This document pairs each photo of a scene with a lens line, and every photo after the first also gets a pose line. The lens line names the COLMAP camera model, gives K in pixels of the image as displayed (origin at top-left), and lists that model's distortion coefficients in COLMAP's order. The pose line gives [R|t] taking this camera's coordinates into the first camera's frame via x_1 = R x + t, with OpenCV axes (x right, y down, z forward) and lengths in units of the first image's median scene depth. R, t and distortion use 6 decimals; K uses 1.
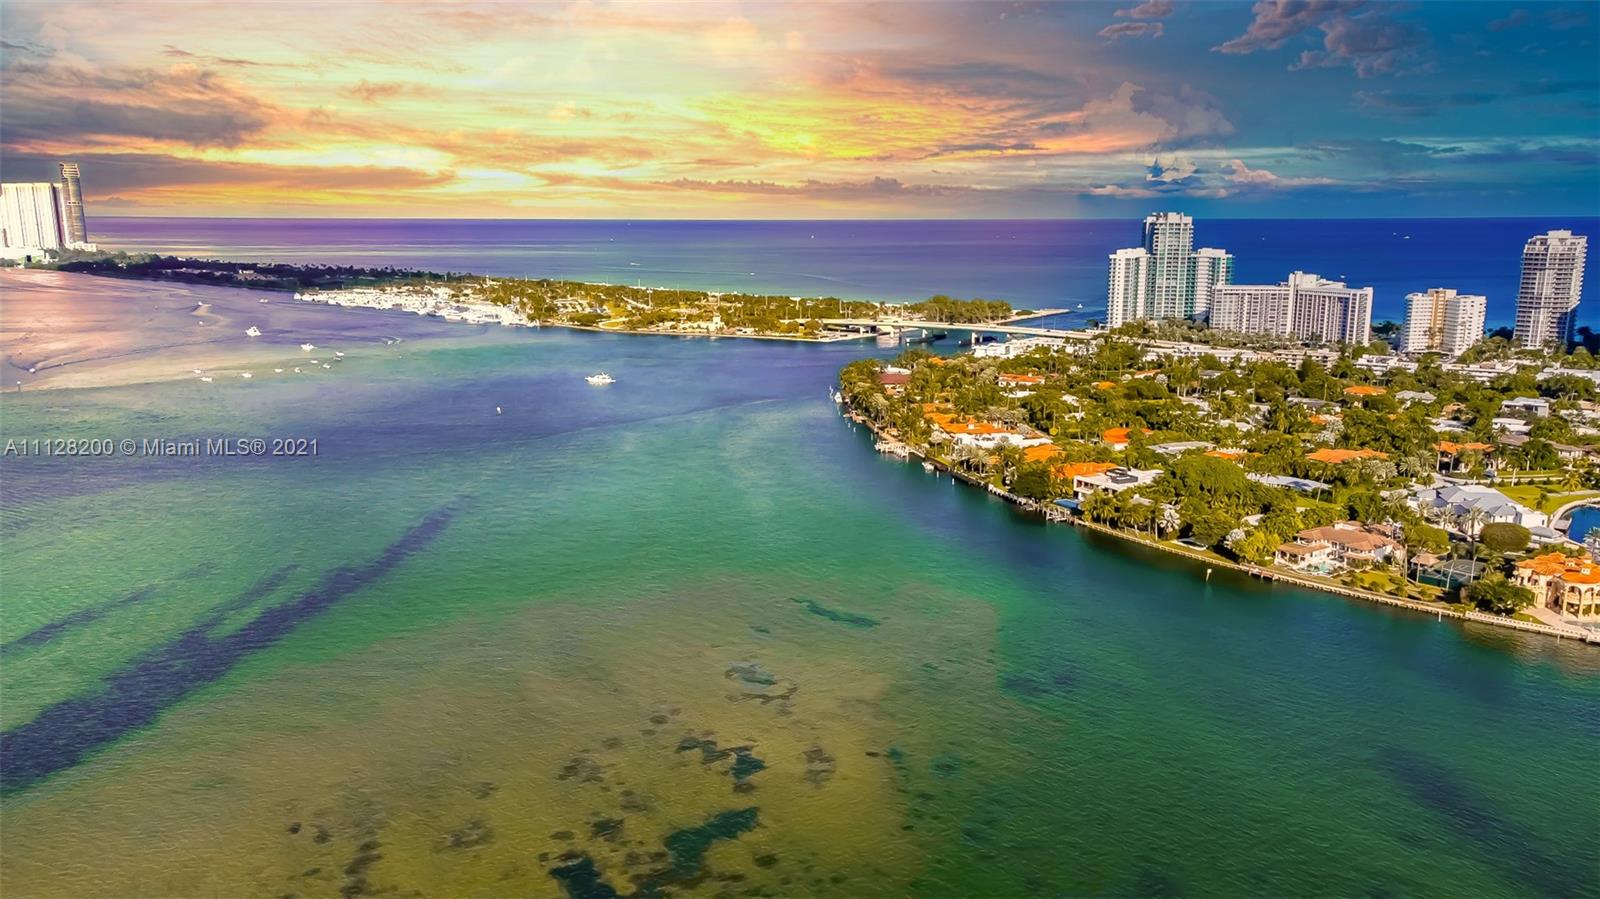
lens RADIAL K [[1279.5, 0, 800.0], [0, 1279.5, 449.5], [0, 0, 1]] dist [0.032071, 0.001206]
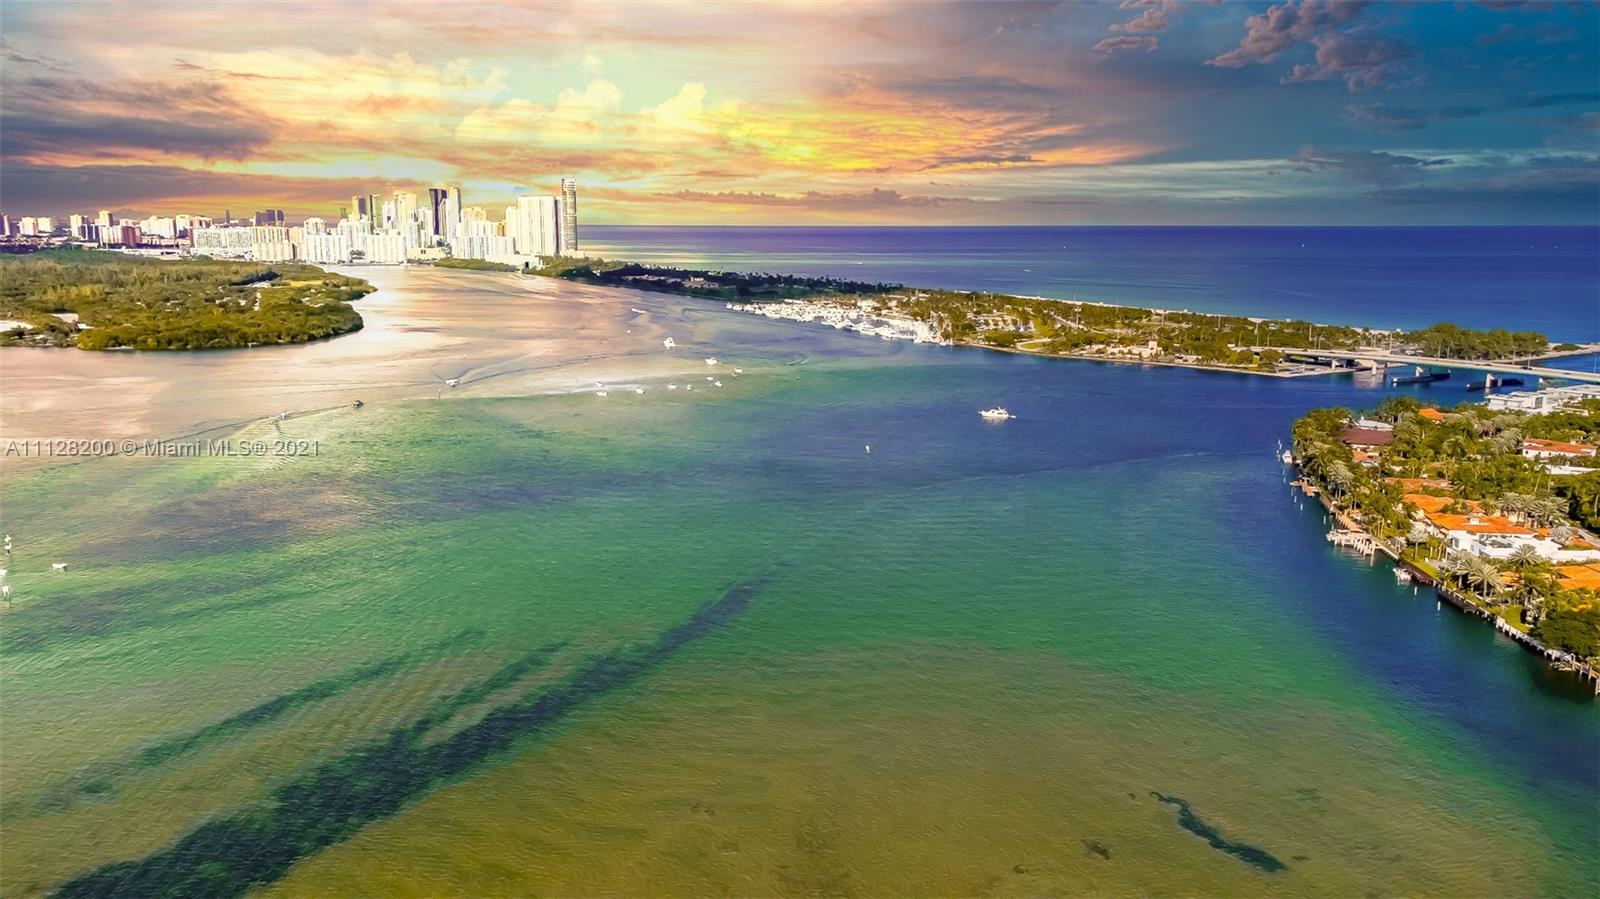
lens RADIAL K [[1279.5, 0, 800.0], [0, 1279.5, 449.5], [0, 0, 1]] dist [0.032071, 0.001206]
pose [[0.936403, 0.060003, -0.345759, 0.016024], [-0.061481, 0.998086, 0.006702, -0.022685], [0.345499, 0.014982, 0.938299, 0.111005]]
